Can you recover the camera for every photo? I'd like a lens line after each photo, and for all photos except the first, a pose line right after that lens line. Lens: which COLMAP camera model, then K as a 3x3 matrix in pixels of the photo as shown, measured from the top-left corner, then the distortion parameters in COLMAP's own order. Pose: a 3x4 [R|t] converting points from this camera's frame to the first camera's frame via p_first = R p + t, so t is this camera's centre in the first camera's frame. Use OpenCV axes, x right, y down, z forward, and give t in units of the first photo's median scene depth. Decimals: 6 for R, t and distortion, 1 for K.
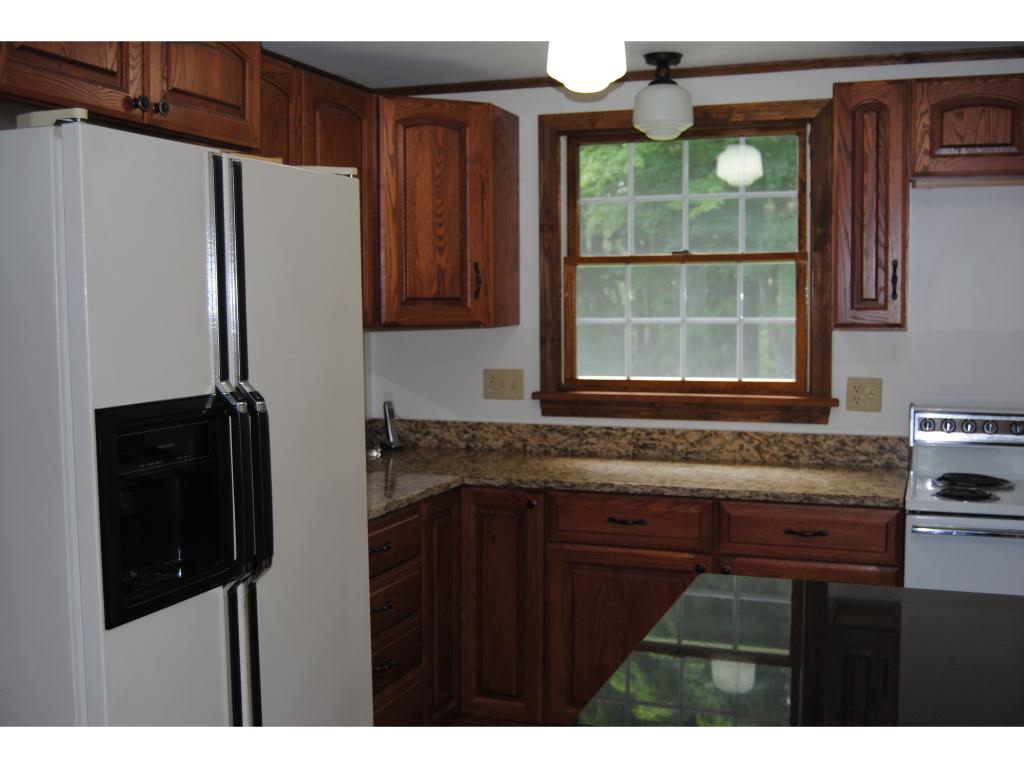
lens RADIAL K [[1159.9, 0, 512.4], [0, 1159.9, 381.9], [0, 0, 1]] dist [-0.055051, 0.000000]
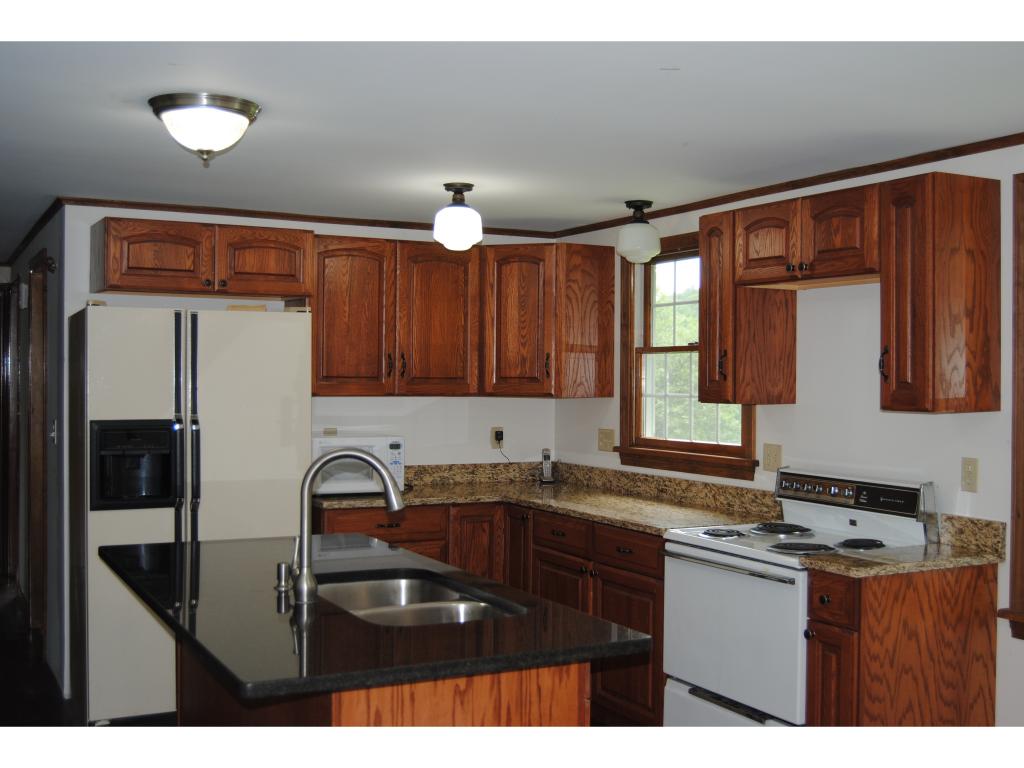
lens RADIAL K [[1159.9, 0, 512.6], [0, 1159.9, 385.2], [0, 0, 1]] dist [-0.055051, 0.000000]
pose [[0.732935, 0.012517, -0.680184, 0.929372], [-0.055068, 0.997641, -0.040980, -0.000557], [0.678066, 0.067492, 0.731895, -0.092042]]
